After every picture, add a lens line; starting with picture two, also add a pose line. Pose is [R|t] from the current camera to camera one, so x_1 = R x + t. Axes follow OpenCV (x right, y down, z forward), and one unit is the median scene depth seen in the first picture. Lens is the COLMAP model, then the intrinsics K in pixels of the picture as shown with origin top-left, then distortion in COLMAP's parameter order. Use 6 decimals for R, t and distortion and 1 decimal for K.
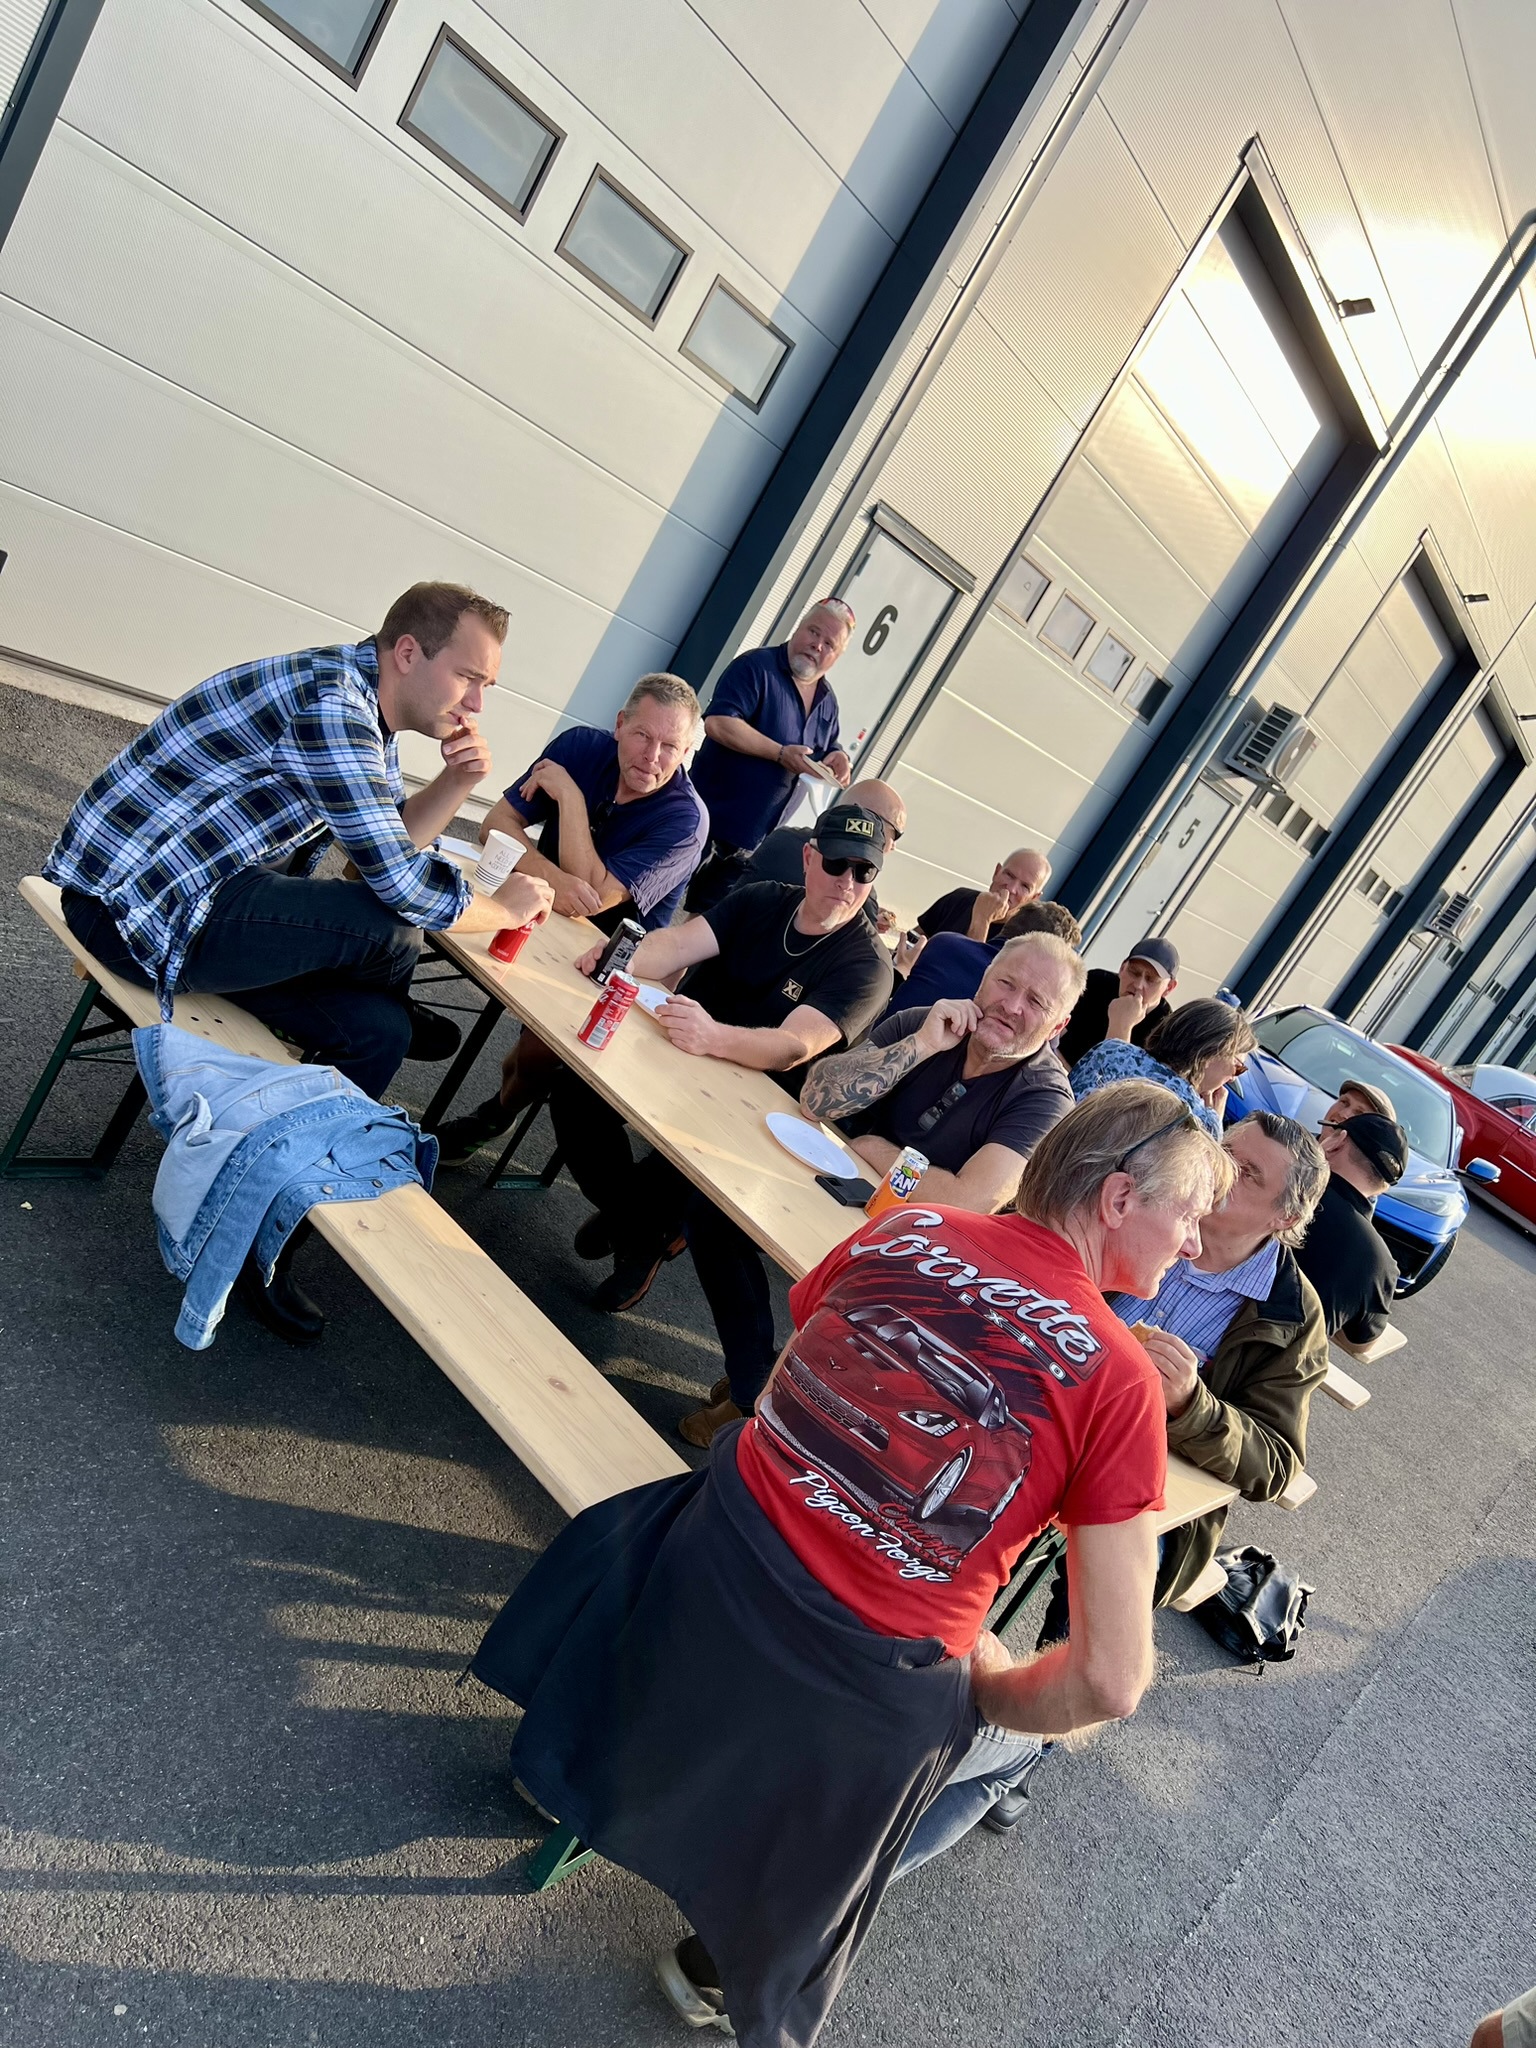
lens RADIAL K [[1513.3, 0, 768.0], [0, 1513.3, 1024.0], [0, 0, 1]] dist [0.054028, -0.060299]
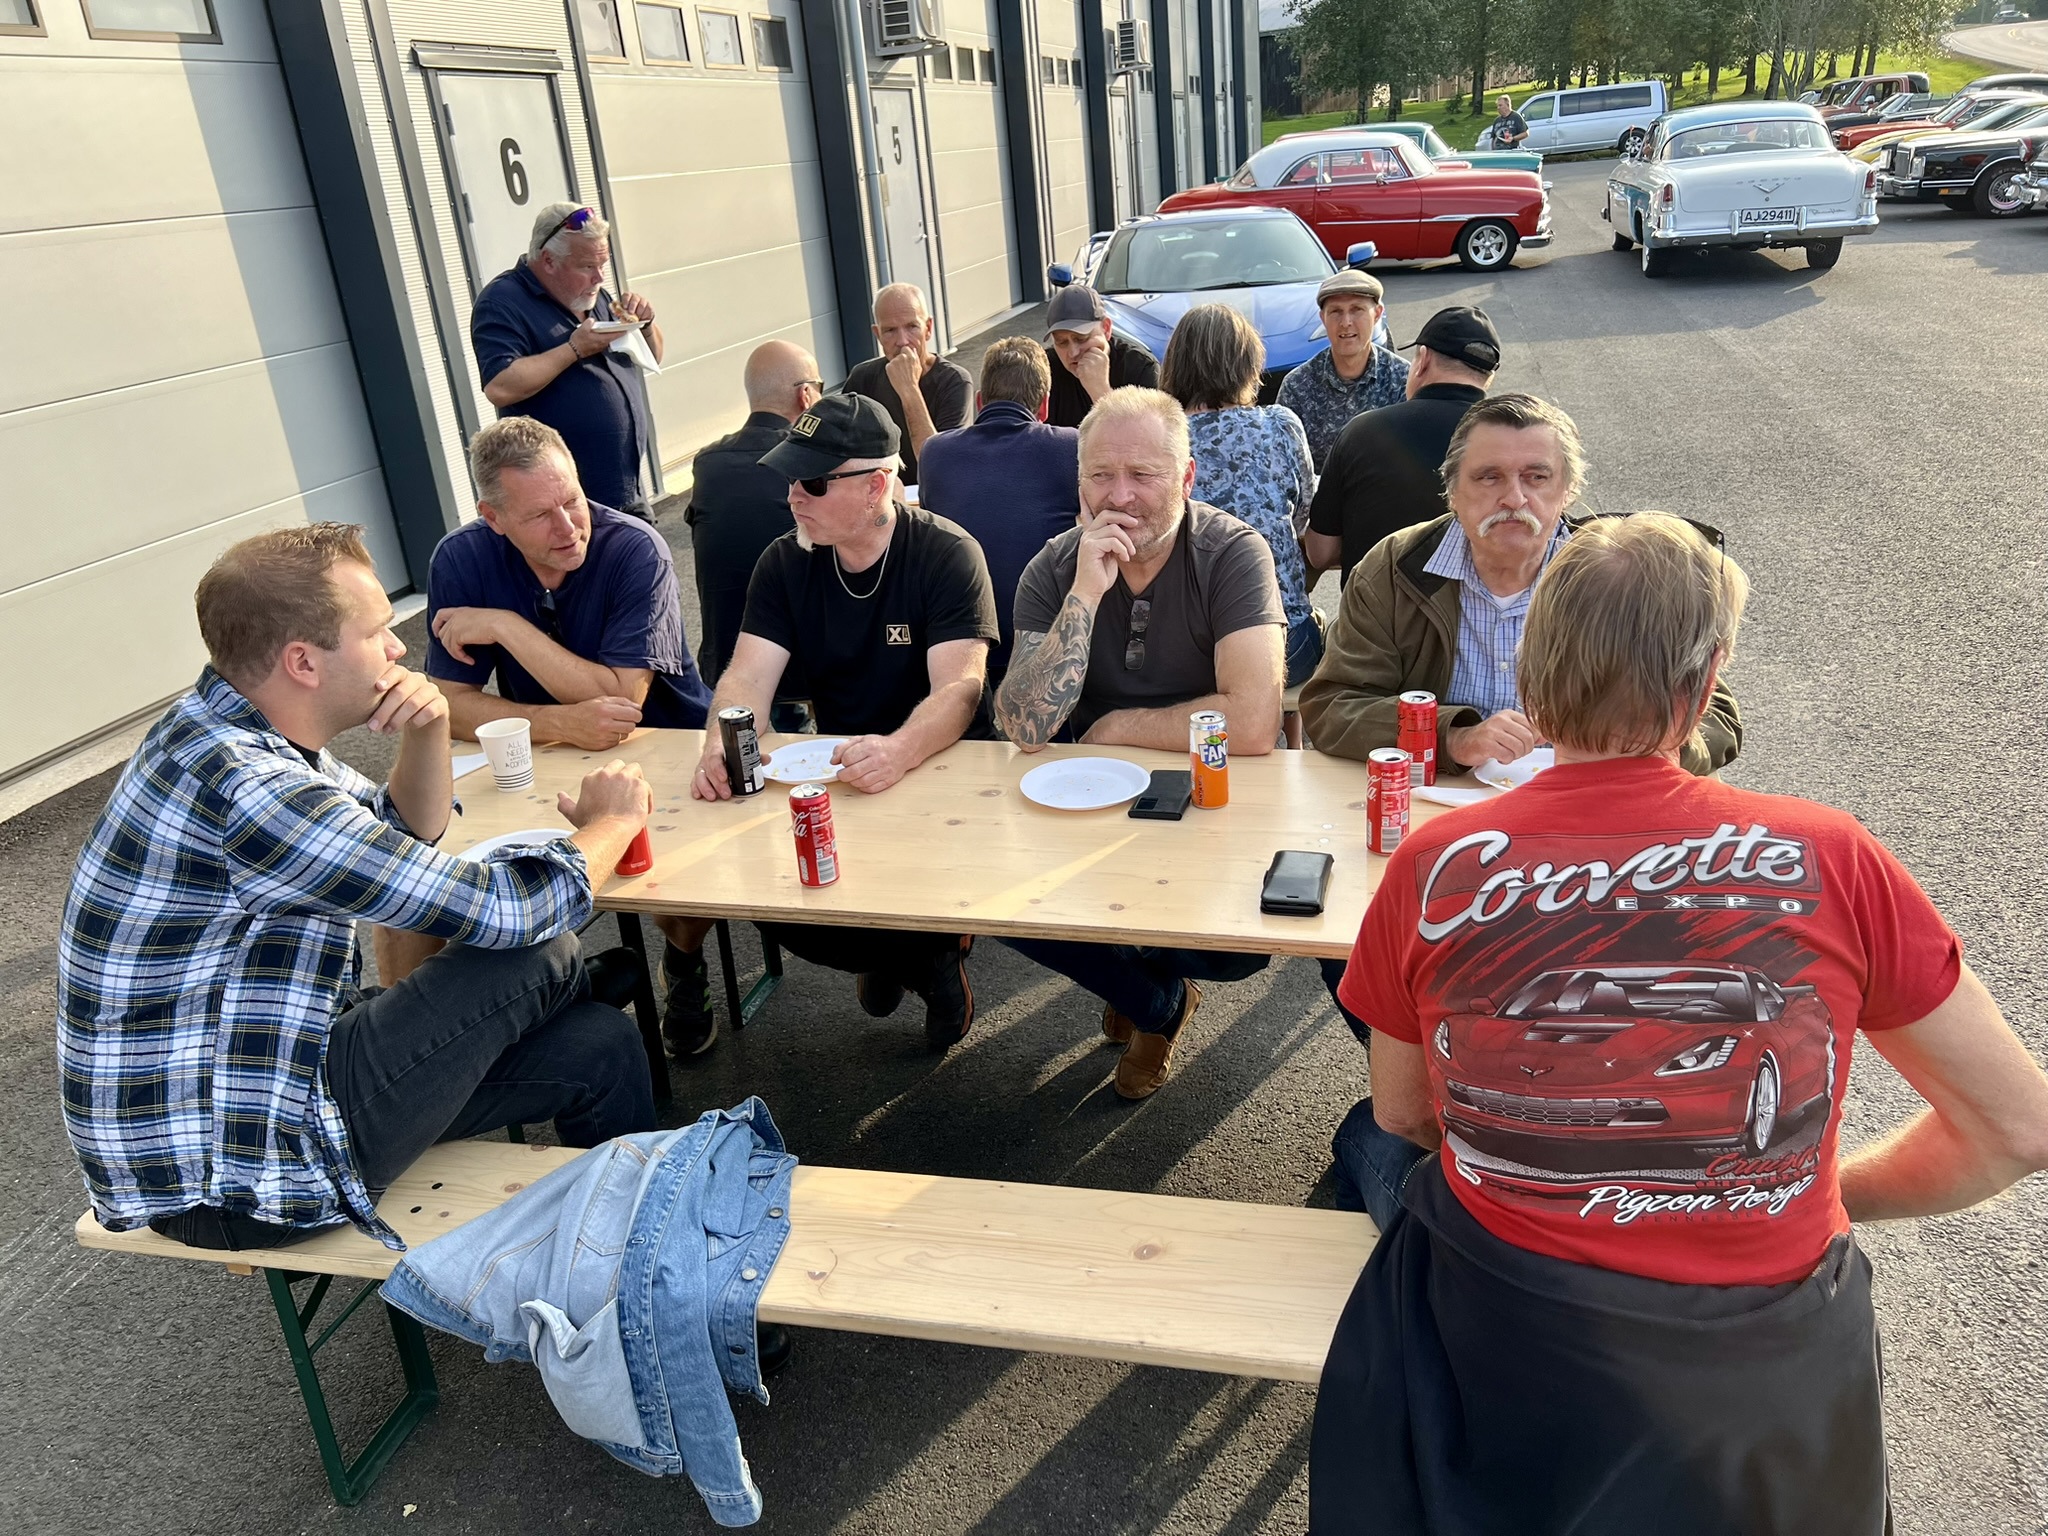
lens RADIAL K [[1511.3, 0, 1037.4], [0, 1511.3, 779.3], [0, 0, 1]] dist [0.032531, -0.056808]
pose [[0.739055, -0.664465, 0.110830, -0.090607], [0.621764, 0.736156, 0.267364, -0.174573], [-0.259242, -0.128687, 0.957201, 0.232236]]
